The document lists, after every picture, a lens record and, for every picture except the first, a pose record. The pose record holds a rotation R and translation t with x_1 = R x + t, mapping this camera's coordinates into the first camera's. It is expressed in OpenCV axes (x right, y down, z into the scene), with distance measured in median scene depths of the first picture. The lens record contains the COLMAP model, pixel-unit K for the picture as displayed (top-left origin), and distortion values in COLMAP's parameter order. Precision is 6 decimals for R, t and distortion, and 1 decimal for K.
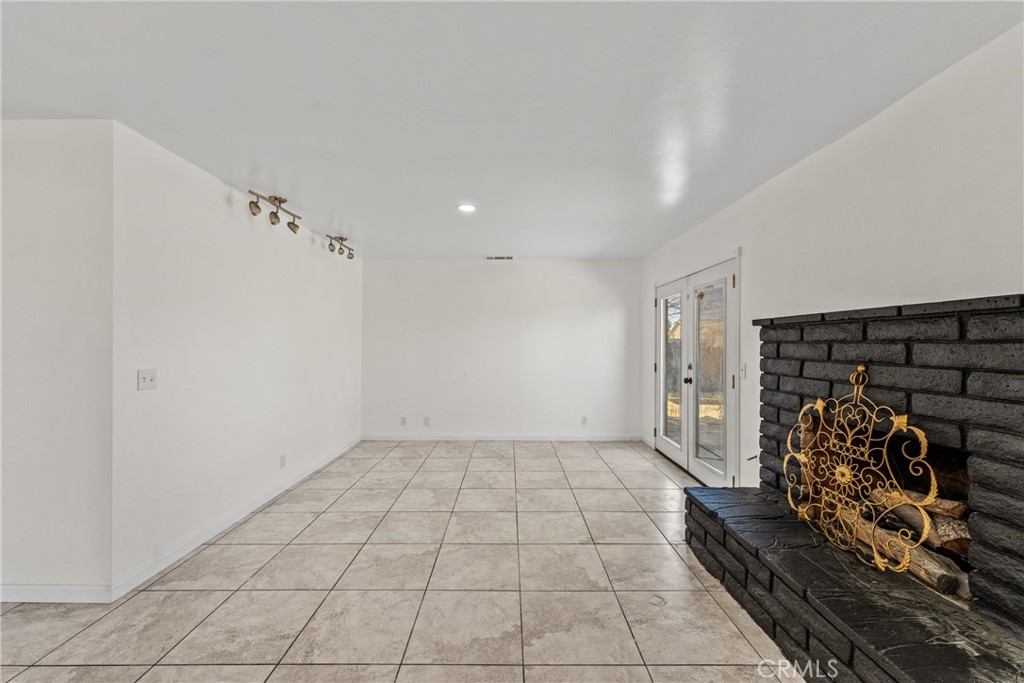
lens RADIAL K [[406.8, 0, 510.1], [0, 406.8, 340.4], [0, 0, 1]] dist [0.002173, -0.000483]
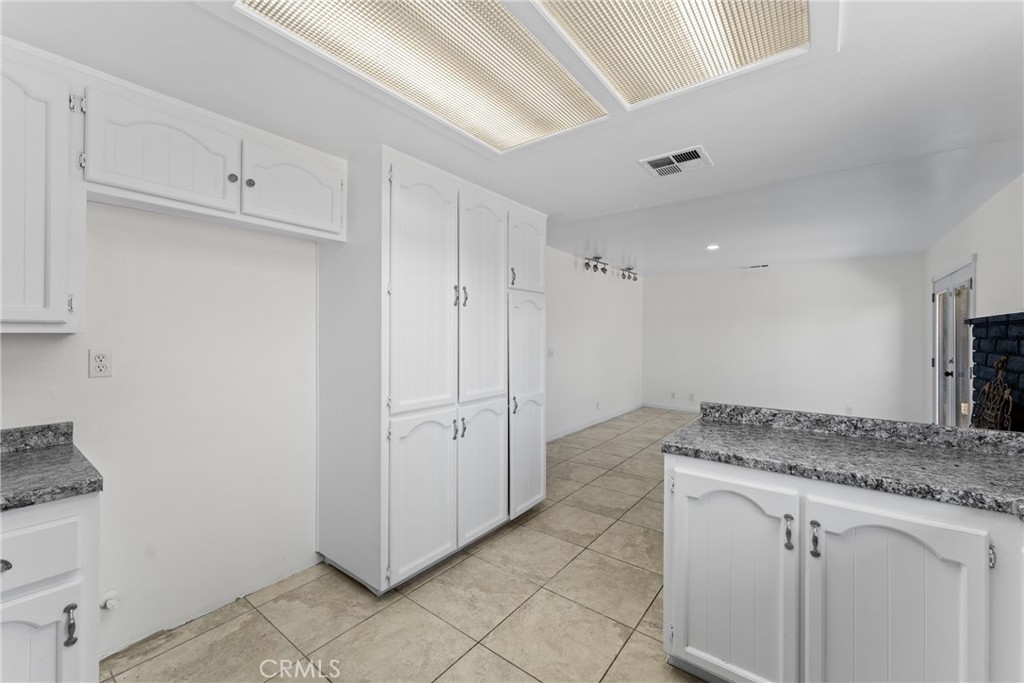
lens RADIAL K [[406.8, 0, 510.9], [0, 406.8, 335.5], [0, 0, 1]] dist [0.002173, -0.000483]
pose [[0.791846, 0.001338, -0.610720, 0.221026], [0.002581, 0.999981, 0.005536, -0.010942], [0.610716, -0.005960, 0.791827, -0.641219]]
